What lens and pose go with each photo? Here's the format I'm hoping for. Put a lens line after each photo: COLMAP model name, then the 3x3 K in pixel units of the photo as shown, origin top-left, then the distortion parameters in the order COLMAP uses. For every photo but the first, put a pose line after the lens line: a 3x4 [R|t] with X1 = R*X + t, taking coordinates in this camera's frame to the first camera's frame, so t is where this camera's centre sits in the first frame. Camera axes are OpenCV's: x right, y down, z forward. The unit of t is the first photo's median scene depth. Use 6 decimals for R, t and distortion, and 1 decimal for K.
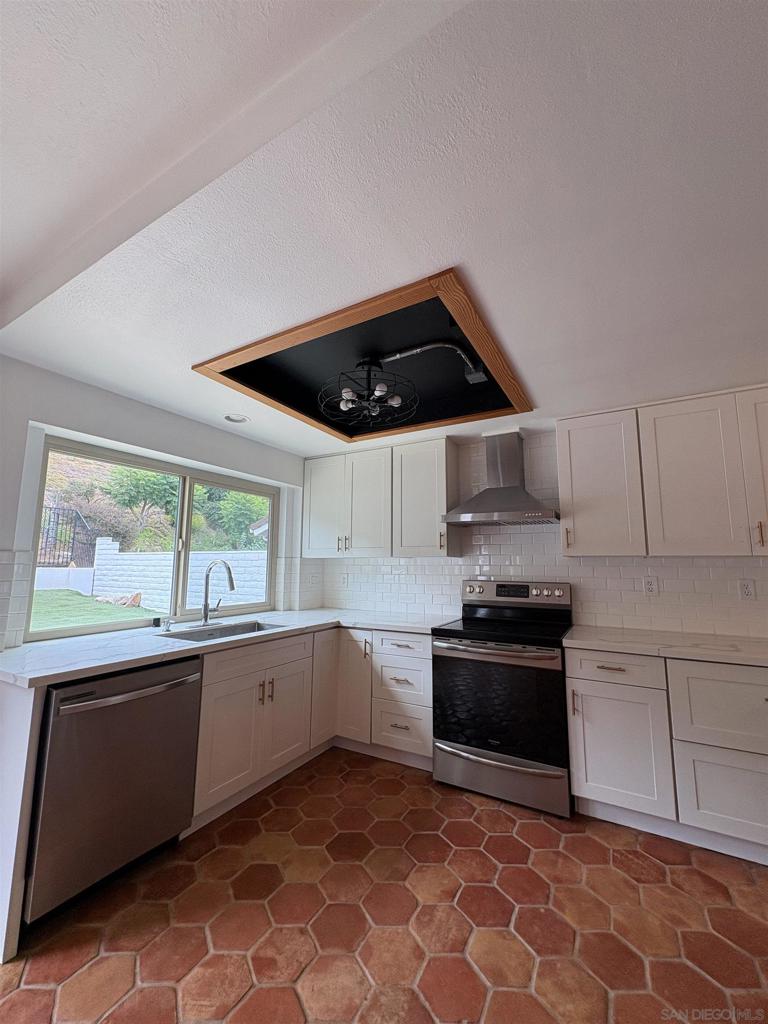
lens RADIAL K [[409.4, 0, 386.2], [0, 409.4, 510.4], [0, 0, 1]] dist [0.001175, -0.000527]
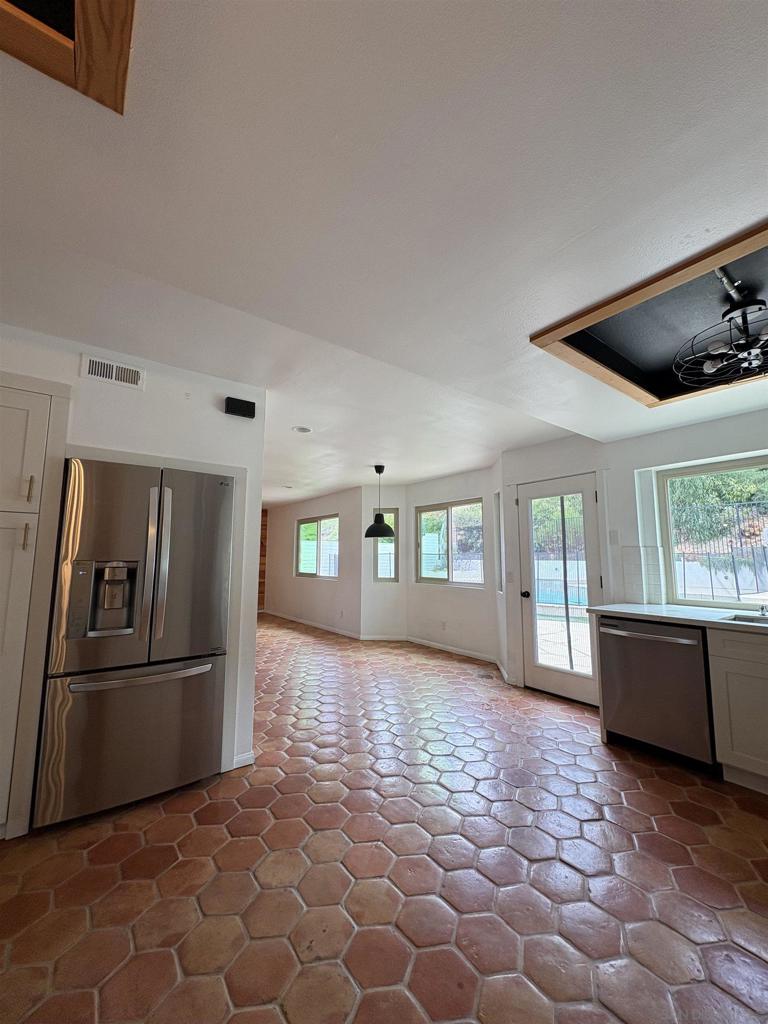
lens RADIAL K [[409.4, 0, 387.2], [0, 409.4, 509.9], [0, 0, 1]] dist [0.001175, -0.000527]
pose [[-0.391882, -0.115622, -0.912721, 0.850891], [0.115475, 0.978045, -0.173478, 0.088277], [0.912740, -0.173379, -0.369927, 0.521841]]
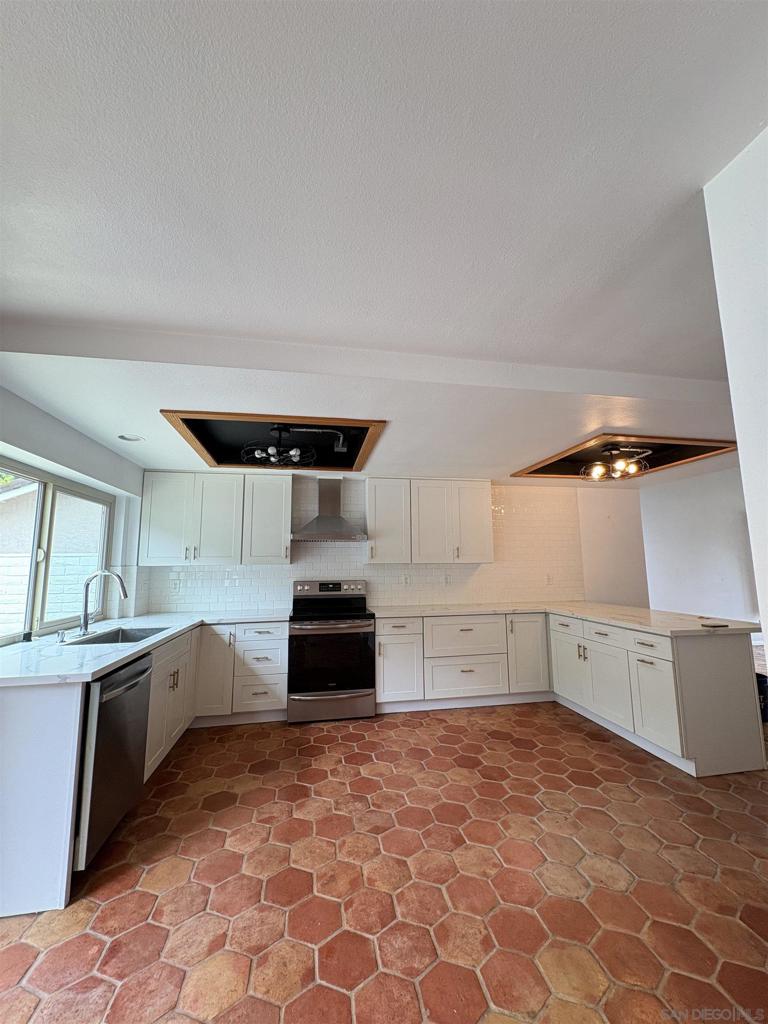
lens RADIAL K [[409.4, 0, 388.5], [0, 409.4, 510.0], [0, 0, 1]] dist [0.001175, -0.000527]
pose [[0.760456, 0.073796, 0.645183, -0.576152], [-0.072167, 0.996972, -0.028972, -0.058775], [-0.645368, -0.024529, 0.763478, -0.282166]]
